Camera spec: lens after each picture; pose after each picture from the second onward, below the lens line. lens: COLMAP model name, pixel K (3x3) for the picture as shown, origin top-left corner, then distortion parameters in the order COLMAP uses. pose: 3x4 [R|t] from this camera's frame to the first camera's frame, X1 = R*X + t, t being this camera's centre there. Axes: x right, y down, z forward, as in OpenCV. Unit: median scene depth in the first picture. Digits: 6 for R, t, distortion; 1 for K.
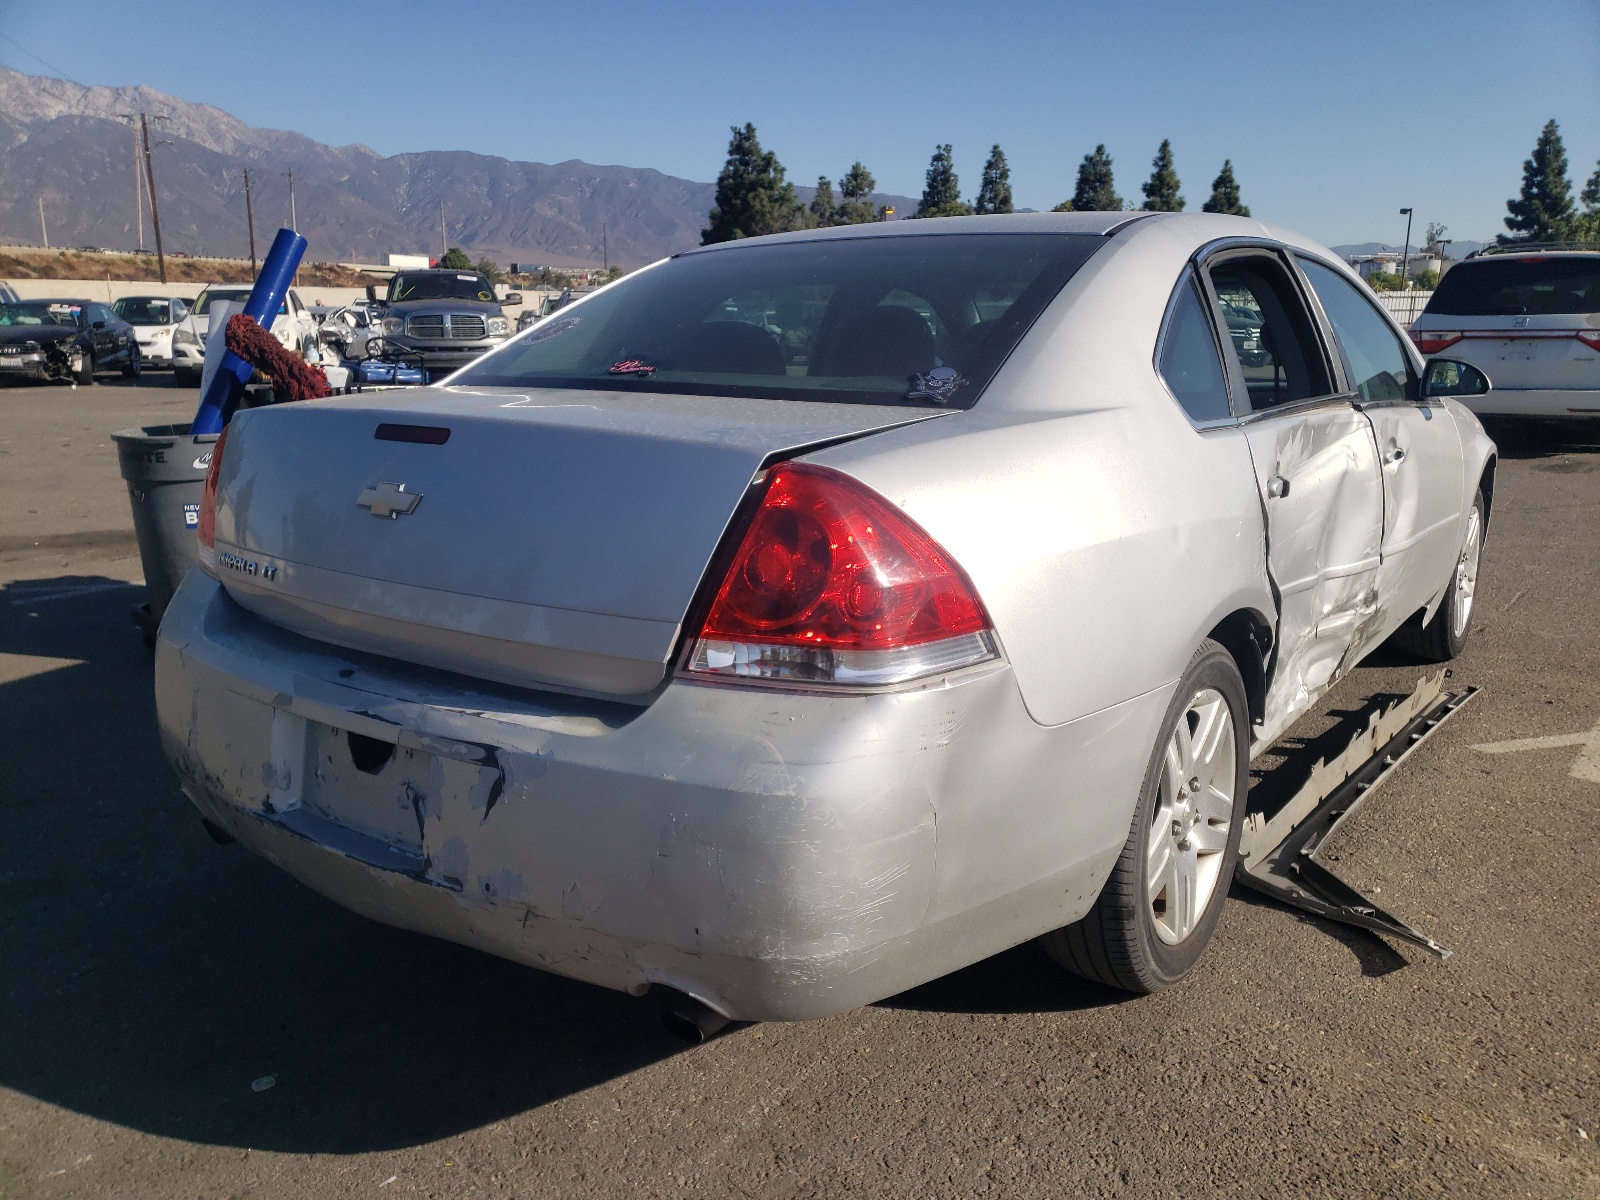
lens RADIAL K [[1212.4, 0, 800.0], [0, 1212.4, 600.0], [0, 0, 1]] dist [0.027825, -0.000998]
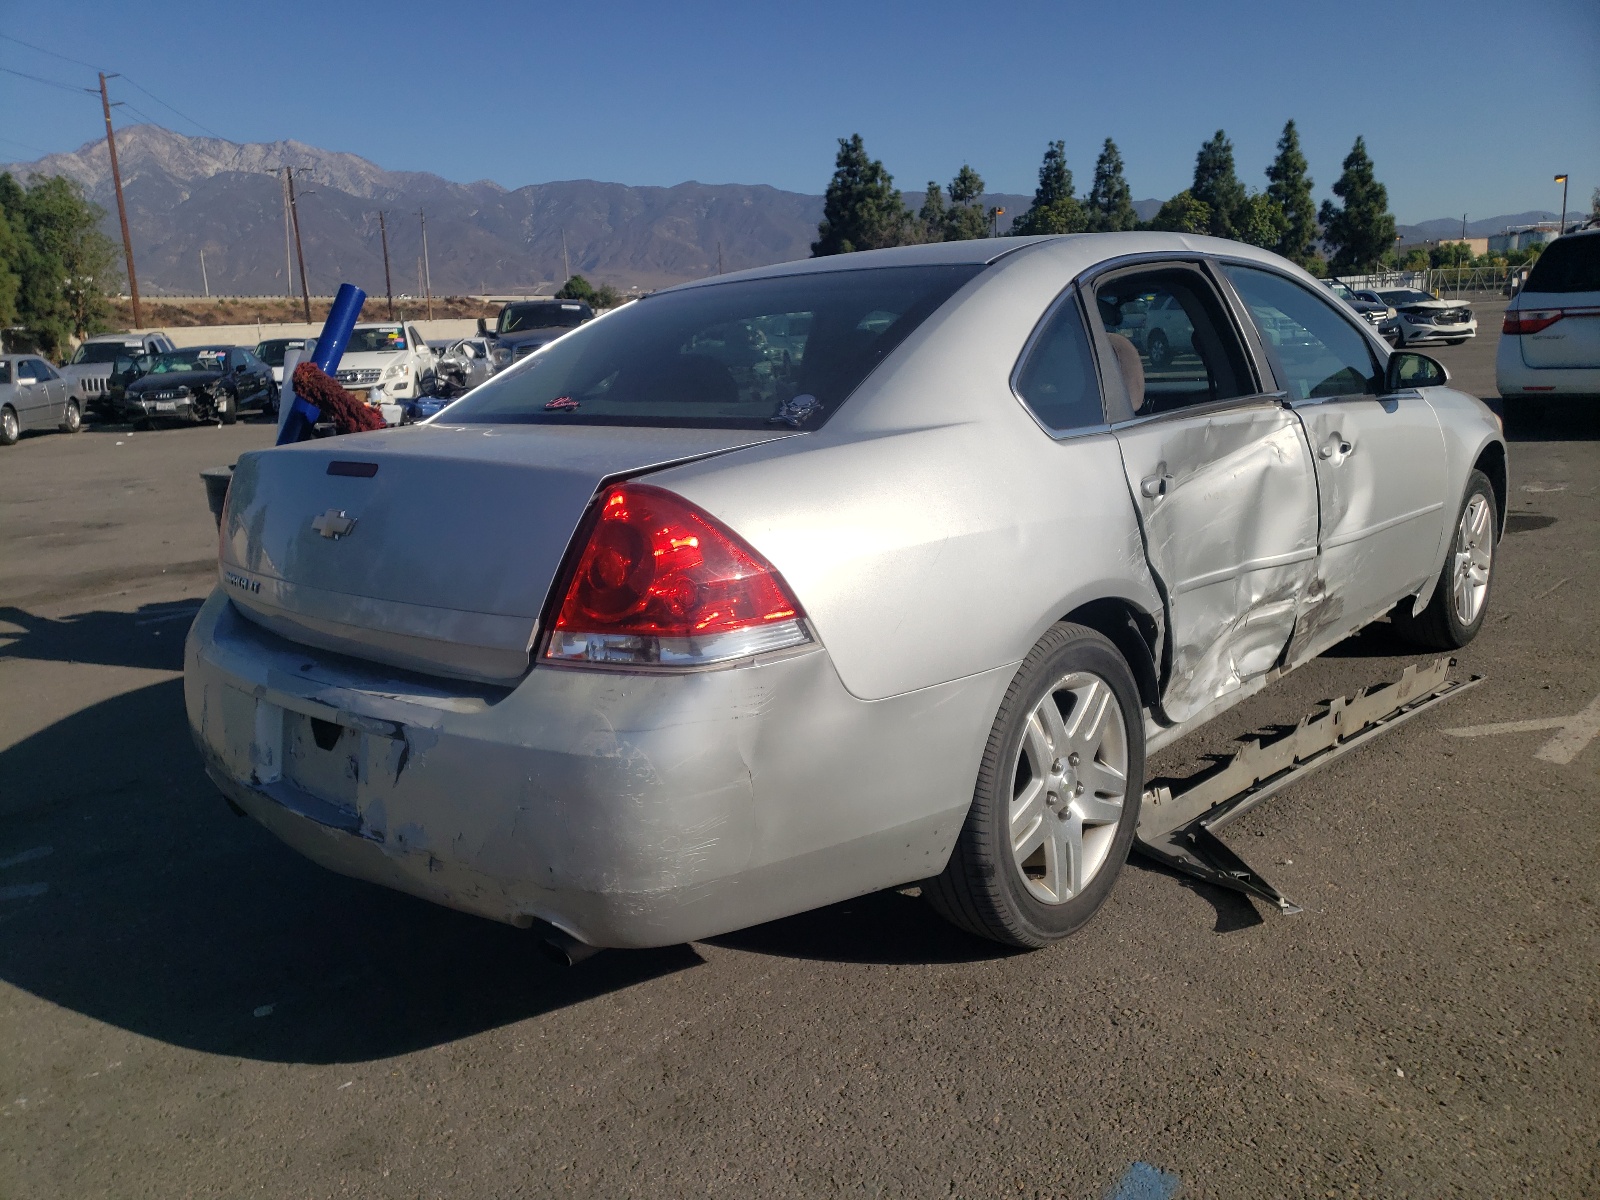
lens RADIAL K [[1230.8, 0, 800.0], [0, 1230.8, 600.0], [0, 0, 1]] dist [0.054268, -0.060979]
pose [[0.992434, -0.024308, -0.120347, 0.203502], [0.023261, 0.999678, -0.010092, 0.012496], [0.120553, 0.007216, 0.992681, -0.130225]]
